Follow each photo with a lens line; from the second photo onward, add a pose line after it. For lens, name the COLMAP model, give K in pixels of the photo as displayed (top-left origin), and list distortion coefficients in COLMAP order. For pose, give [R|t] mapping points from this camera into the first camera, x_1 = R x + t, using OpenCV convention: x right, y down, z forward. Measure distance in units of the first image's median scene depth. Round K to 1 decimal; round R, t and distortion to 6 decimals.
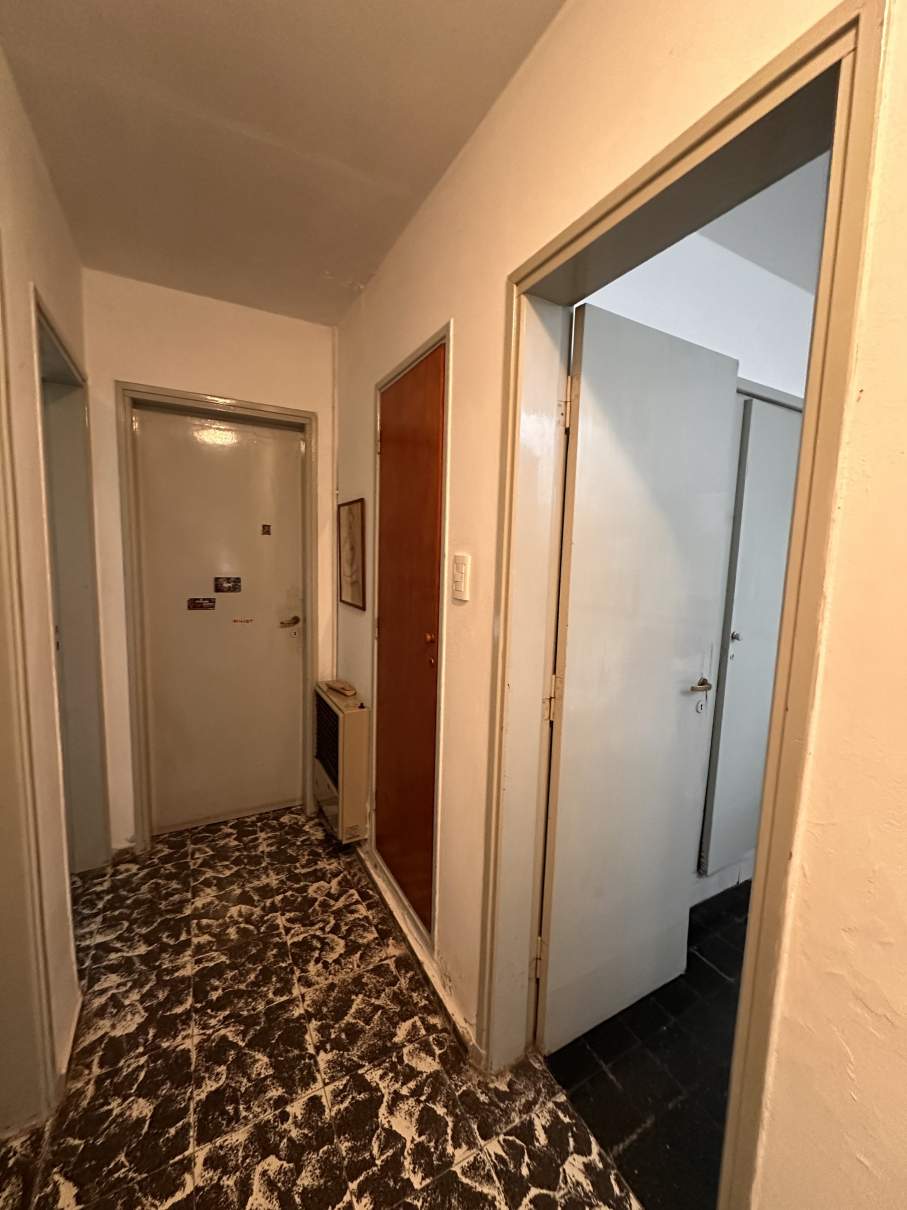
lens RADIAL K [[483.2, 0, 454.9], [0, 483.2, 598.0], [0, 0, 1]] dist [0.000148, 0.000055]
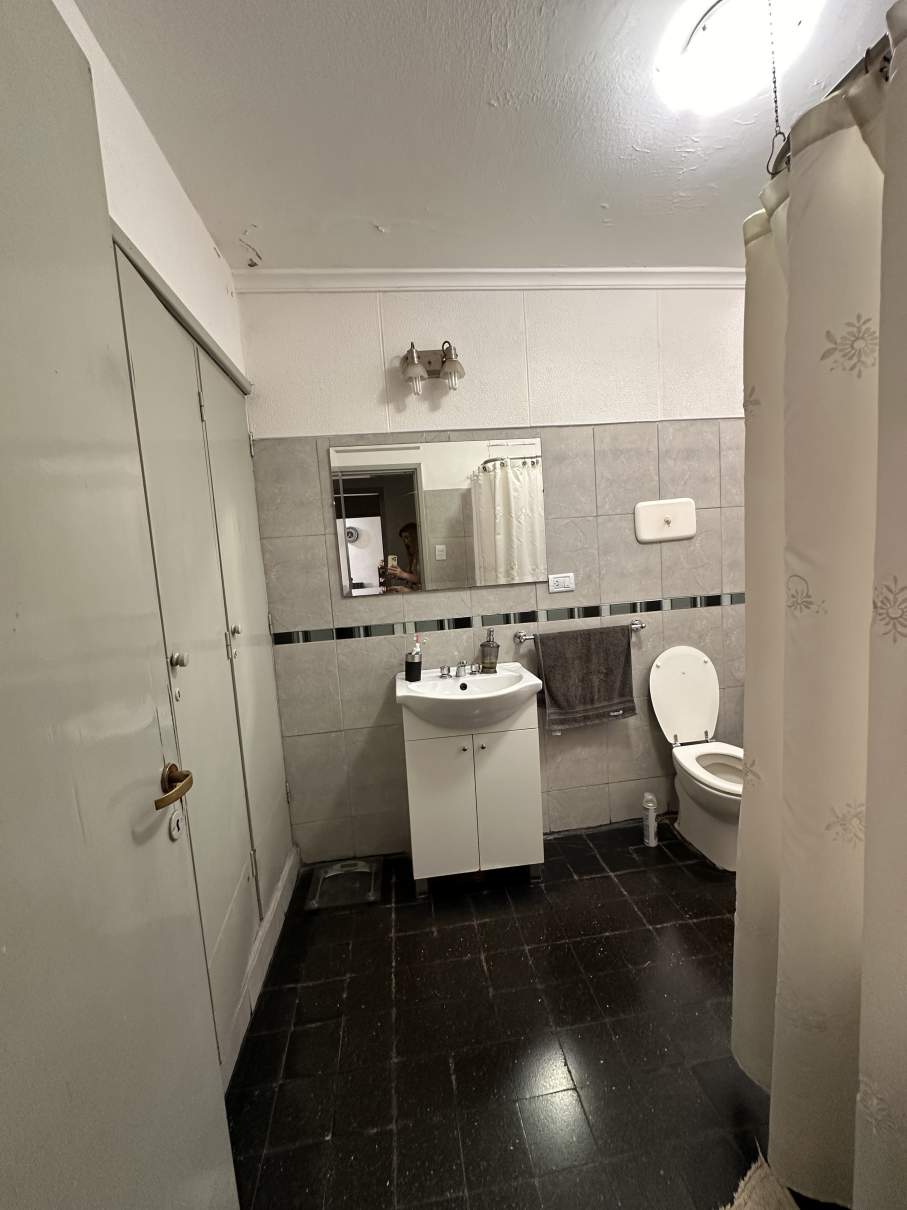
lens RADIAL K [[483.3, 0, 453.5], [0, 483.3, 605.0], [0, 0, 1]] dist [-0.003976, 0.001003]
pose [[0.364737, -0.144236, 0.919871, 0.172840], [0.181764, 0.979952, 0.081585, 0.024125], [-0.913197, 0.137442, 0.383642, 0.454951]]
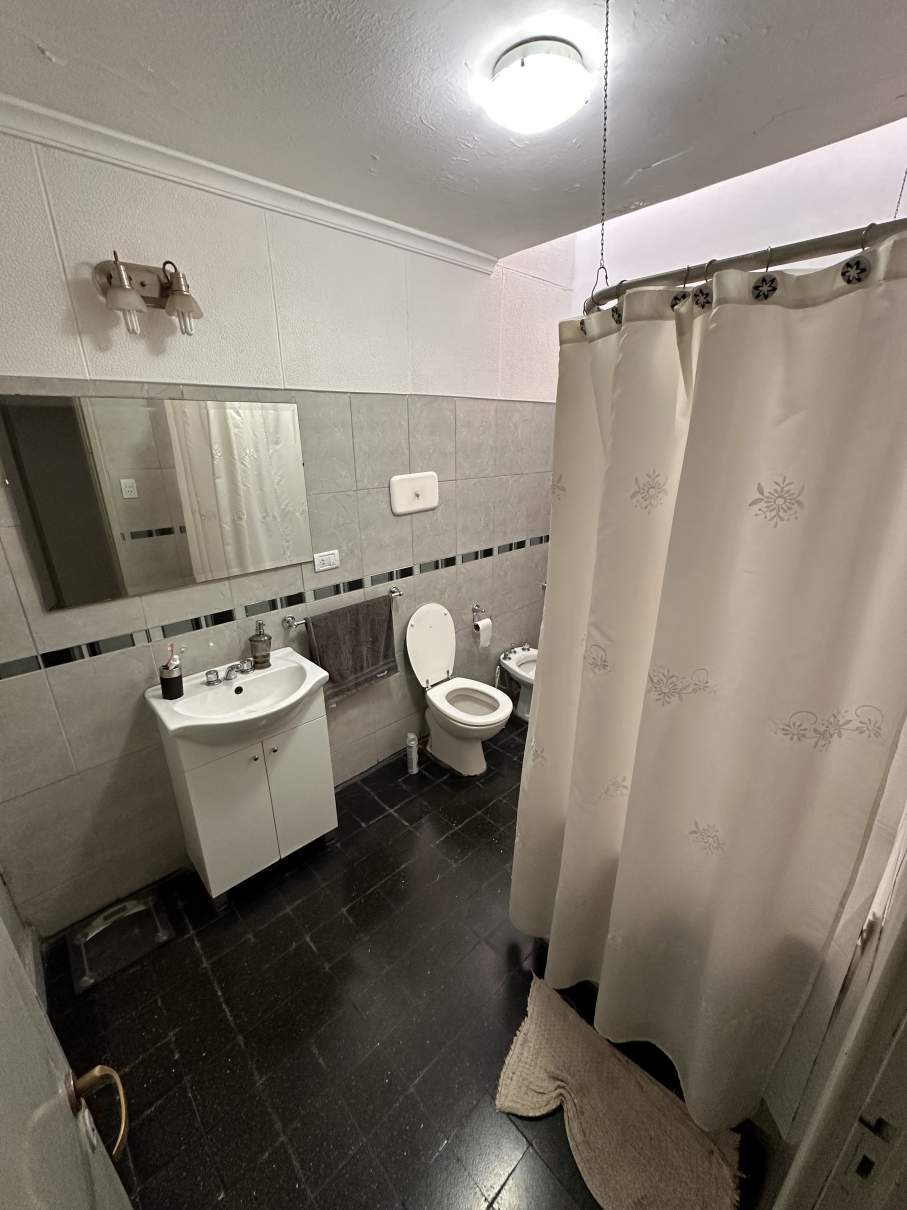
lens RADIAL K [[483.3, 0, 453.5], [0, 483.3, 605.0], [0, 0, 1]] dist [-0.003976, 0.001003]
pose [[-0.249622, -0.352429, 0.901933, 0.211294], [0.107399, 0.915596, 0.387491, -0.197623], [-0.962369, 0.193593, -0.190702, 0.605748]]
